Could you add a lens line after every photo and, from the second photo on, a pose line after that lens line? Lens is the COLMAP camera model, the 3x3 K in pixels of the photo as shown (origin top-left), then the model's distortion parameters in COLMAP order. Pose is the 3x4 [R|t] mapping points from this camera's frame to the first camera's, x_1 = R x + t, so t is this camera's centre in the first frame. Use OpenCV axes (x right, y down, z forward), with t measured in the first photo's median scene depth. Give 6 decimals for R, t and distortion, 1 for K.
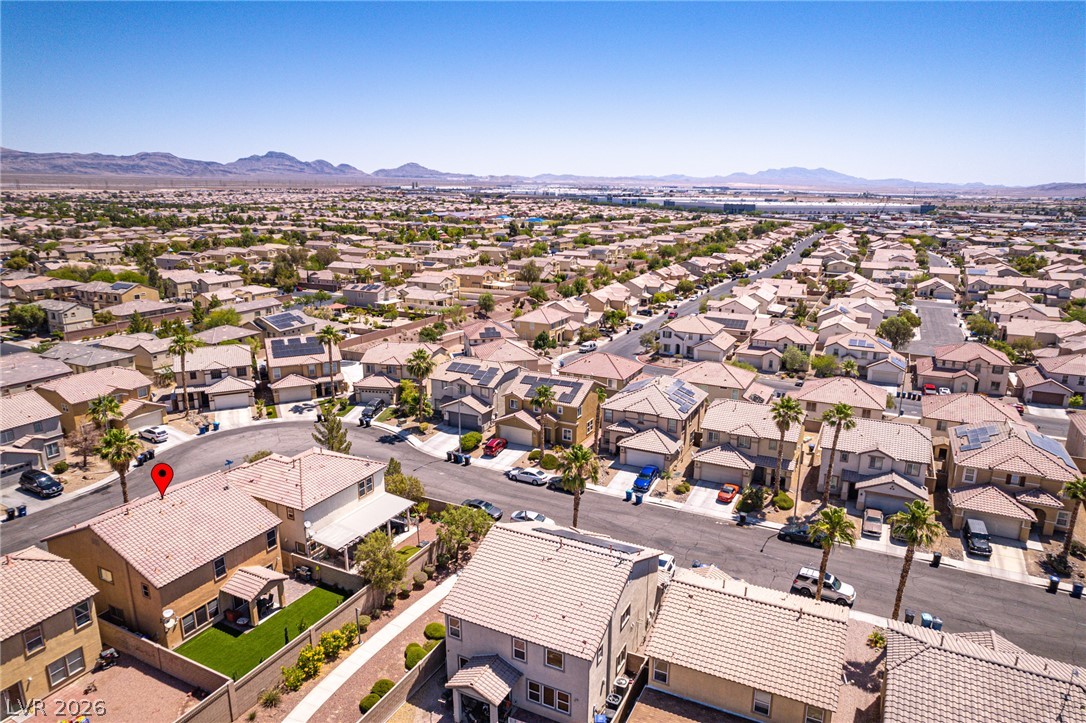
lens RADIAL K [[693.9, 0, 547.4], [0, 693.9, 360.6], [0, 0, 1]] dist [-0.074514, 0.066717]
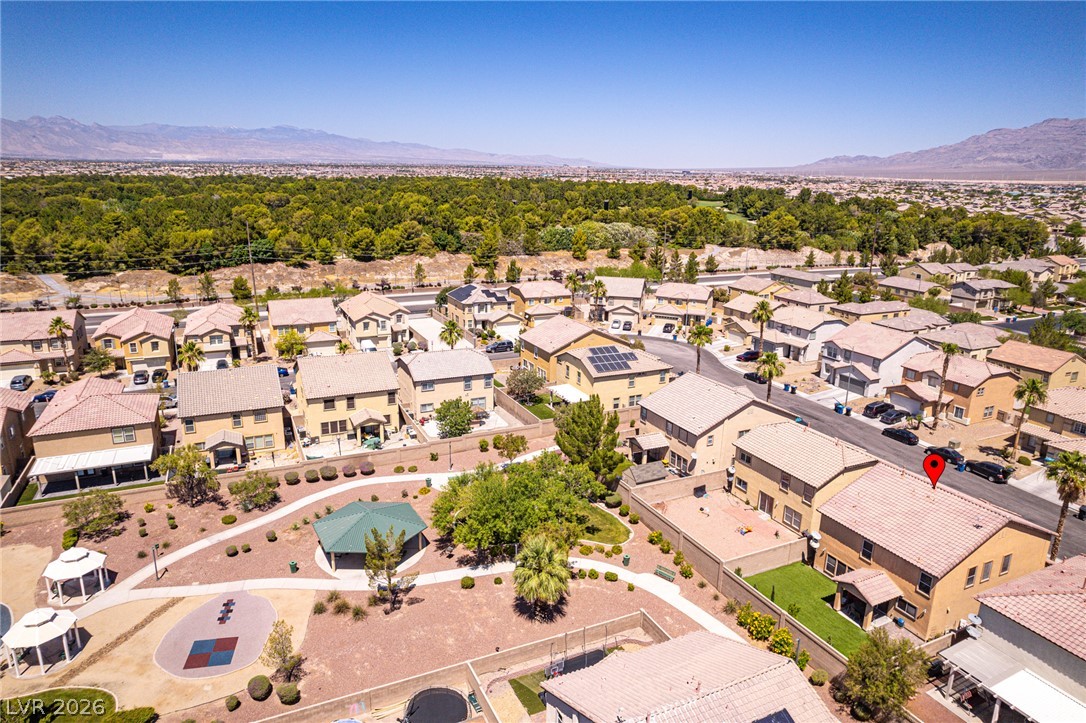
lens RADIAL K [[693.9, 0, 550.0], [0, 693.9, 363.3], [0, 0, 1]] dist [-0.074514, 0.066717]
pose [[-0.602650, 0.197193, -0.773258, 0.293504], [-0.219339, 0.890735, 0.398097, -0.134529], [0.767270, 0.409519, -0.493550, 0.558832]]
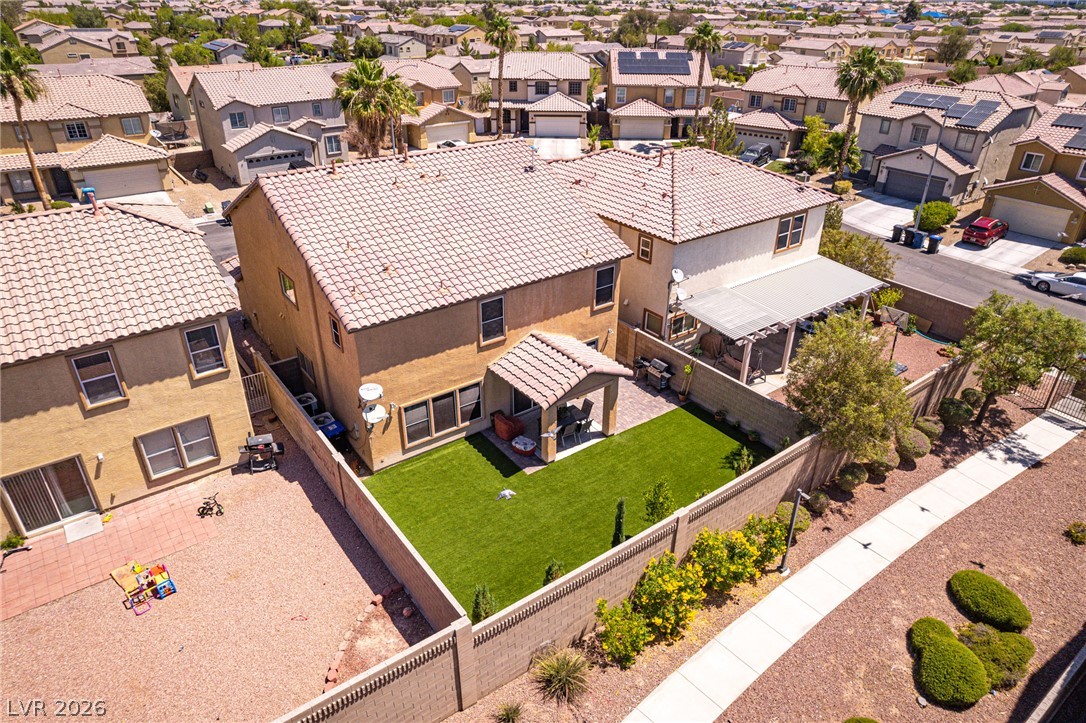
lens RADIAL K [[693.9, 0, 545.0], [0, 693.9, 362.7], [0, 0, 1]] dist [-0.074514, 0.066717]
pose [[0.893766, 0.218213, -0.391874, -0.145071], [-0.114254, 0.955619, 0.271547, 0.111117], [0.433738, -0.197926, 0.879032, 0.333487]]
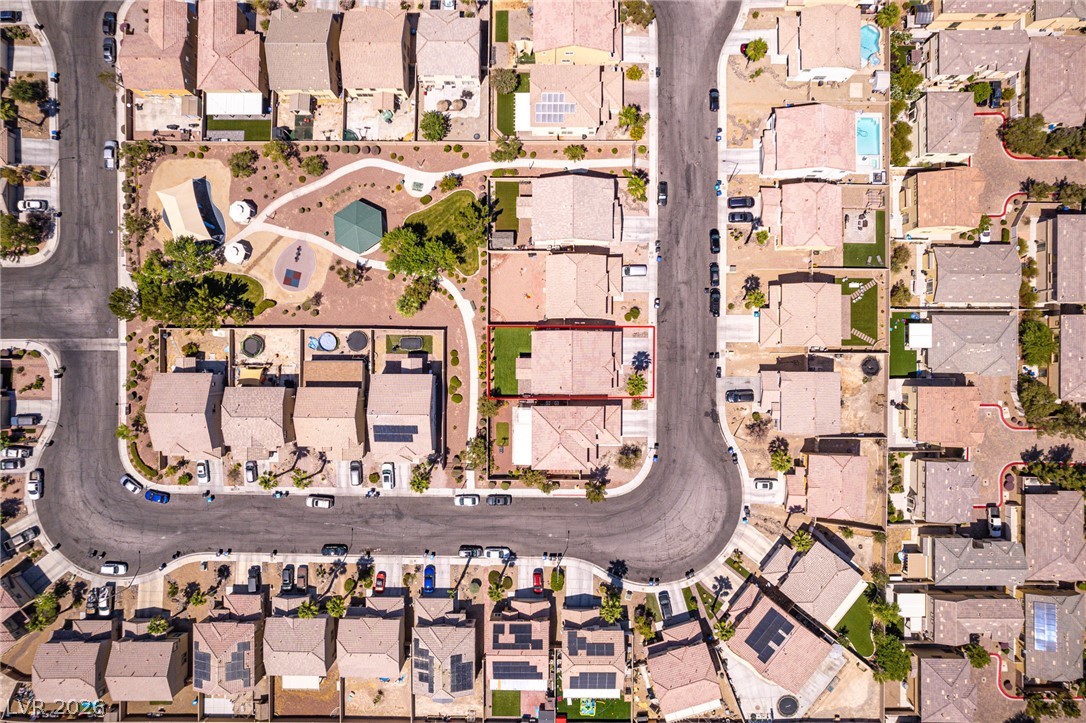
lens RADIAL K [[693.9, 0, 542.6], [0, 693.9, 361.0], [0, 0, 1]] dist [-0.074514, 0.066717]
pose [[-0.895368, 0.445326, -0.000607, -0.273903], [-0.108145, -0.216113, 0.970361, -1.113432], [0.431995, 0.868896, 0.241660, 0.236158]]
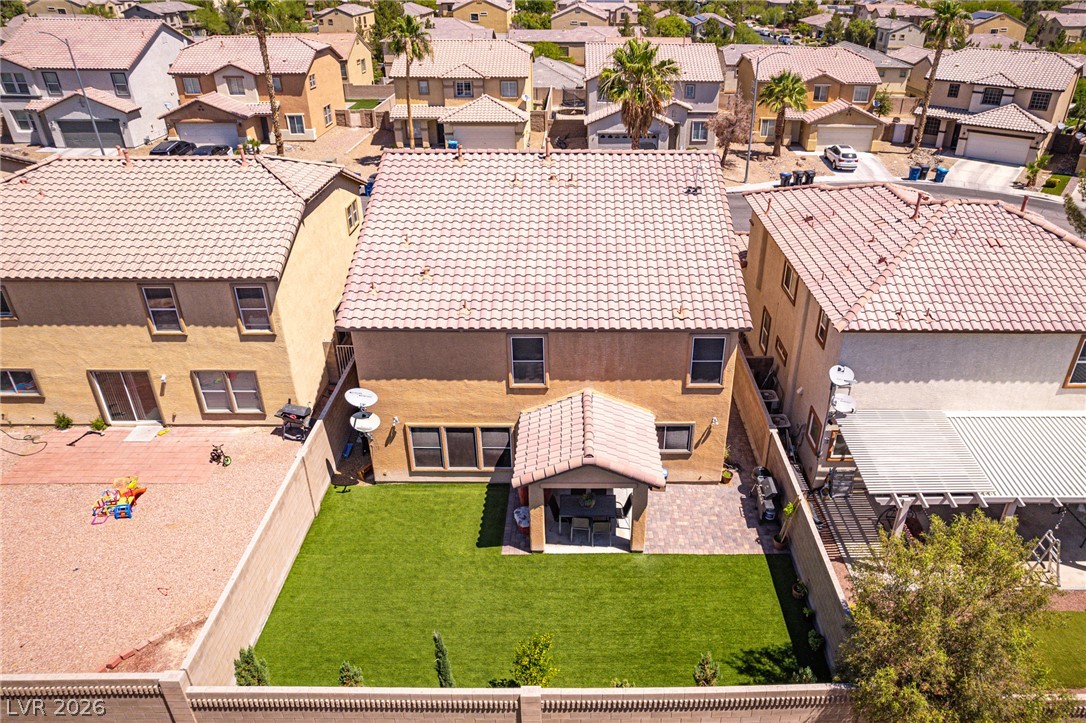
lens RADIAL K [[741.7, 0, 586.0], [0, 741.7, 361.7], [0, 0, 1]] dist [-0.070851, 0.058861]
pose [[0.459046, 0.427465, -0.778814, -0.084751], [-0.224165, 0.904001, 0.364049, 0.082975], [0.859667, 0.007467, 0.510801, 0.448881]]
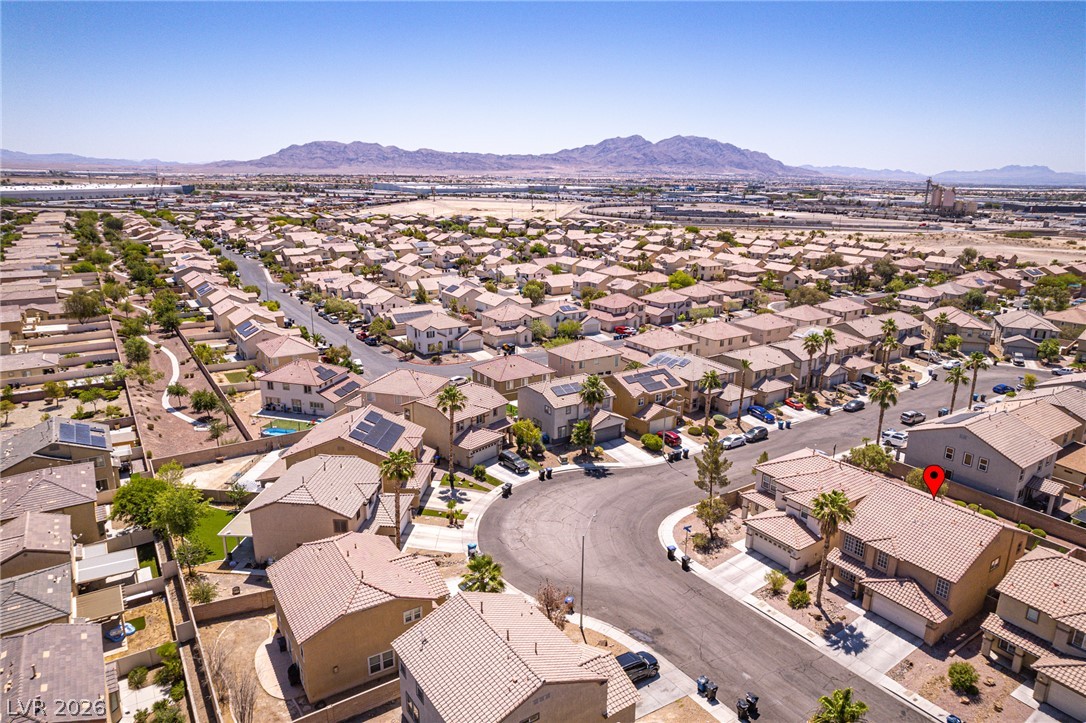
lens RADIAL K [[693.9, 0, 547.6], [0, 693.9, 356.9], [0, 0, 1]] dist [-0.074514, 0.066717]
pose [[0.487846, -0.227490, 0.842766, -1.038865], [0.203950, 0.968429, 0.143351, -0.197050], [-0.848770, 0.101949, 0.518841, 0.533105]]
